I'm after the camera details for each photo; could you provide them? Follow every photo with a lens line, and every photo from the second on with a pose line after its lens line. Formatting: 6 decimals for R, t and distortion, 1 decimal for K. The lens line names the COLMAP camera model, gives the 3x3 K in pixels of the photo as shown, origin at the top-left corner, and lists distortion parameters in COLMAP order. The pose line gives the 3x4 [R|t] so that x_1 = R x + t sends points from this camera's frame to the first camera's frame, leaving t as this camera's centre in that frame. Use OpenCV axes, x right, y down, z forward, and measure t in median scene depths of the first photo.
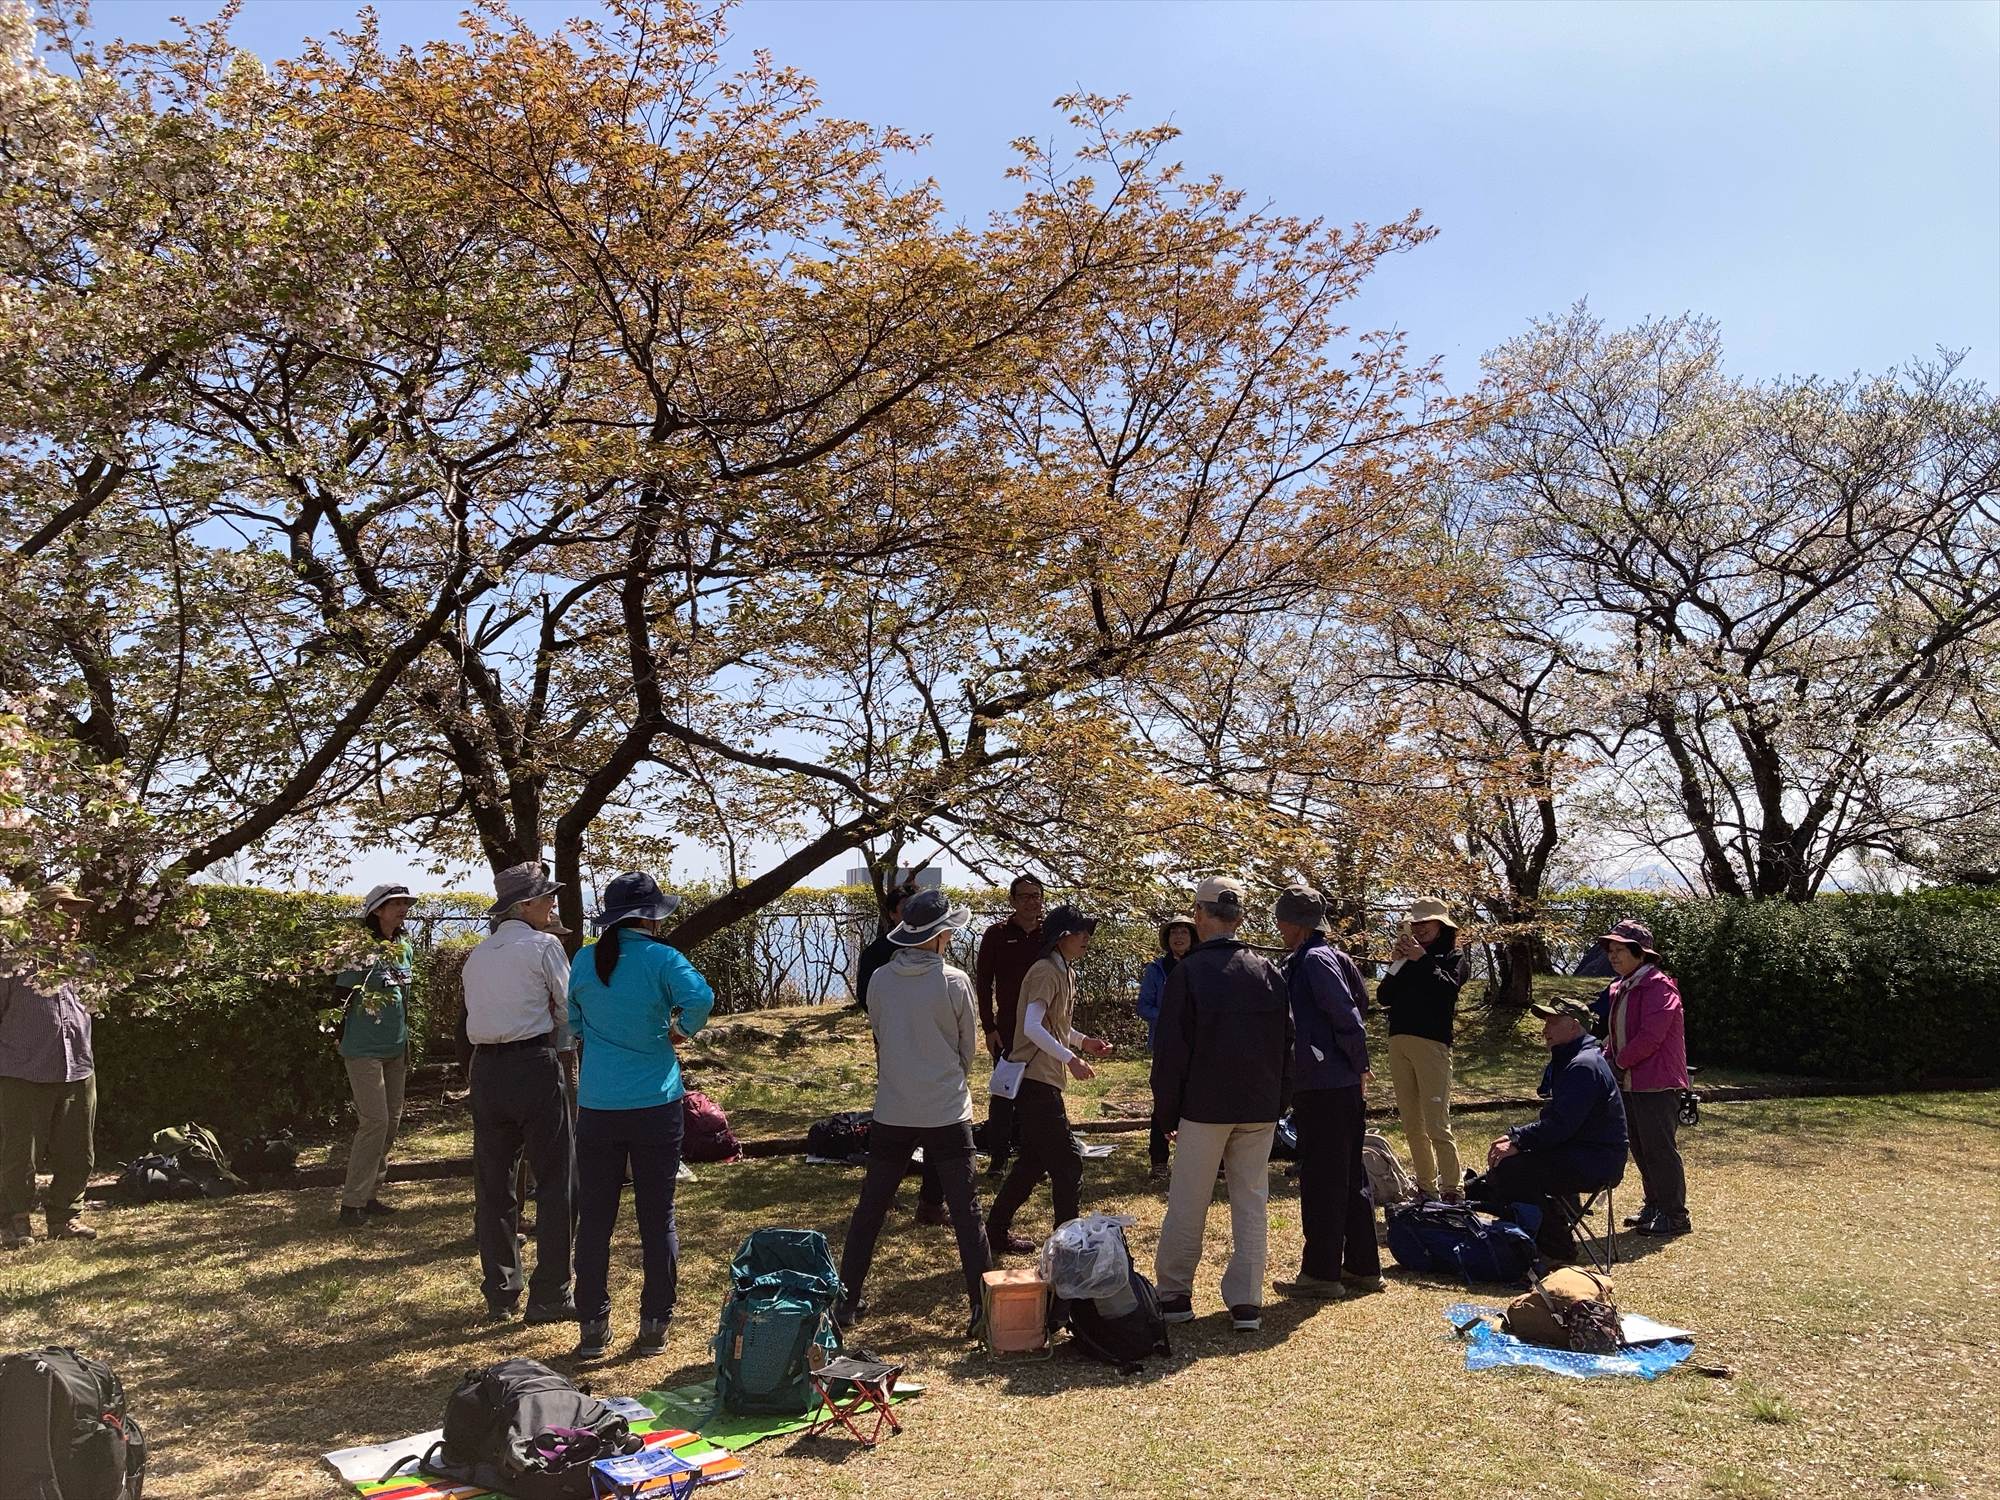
lens RADIAL K [[1627.4, 0, 1007.9], [0, 1627.4, 745.7], [0, 0, 1]] dist [0.015330, -0.005989]
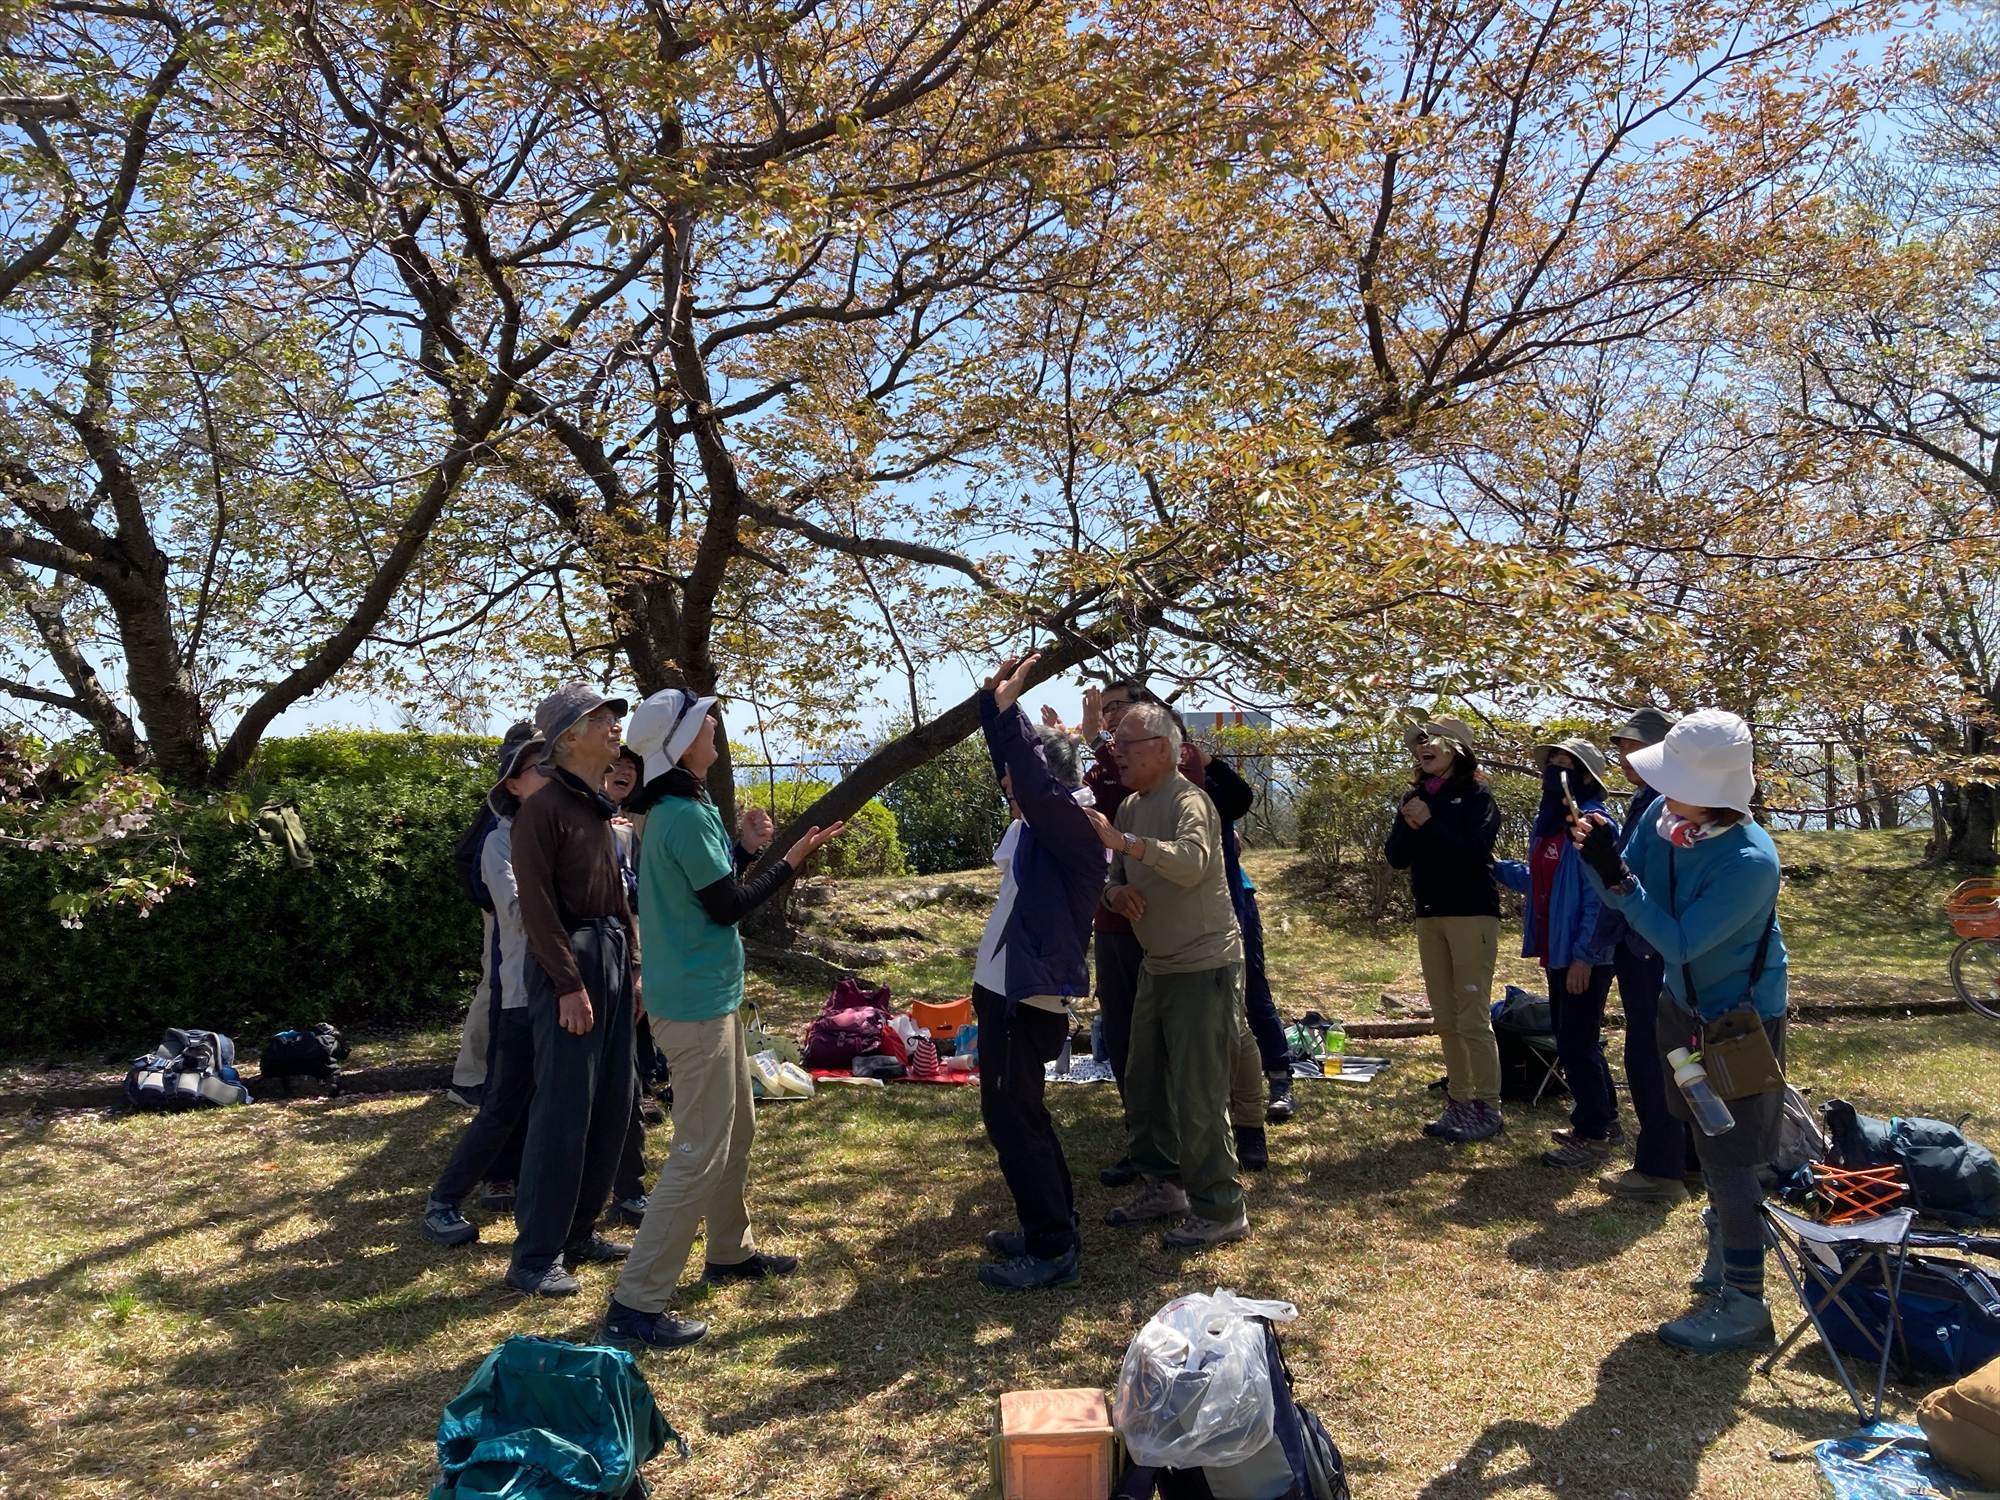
lens RADIAL K [[1627.4, 0, 983.7], [0, 1627.4, 740.0], [0, 0, 1]] dist [0.015330, -0.005989]
pose [[0.974374, -0.018652, -0.224159, 0.045776], [0.038200, 0.995801, 0.083188, 0.028204], [0.221666, -0.089619, 0.970996, 0.219548]]
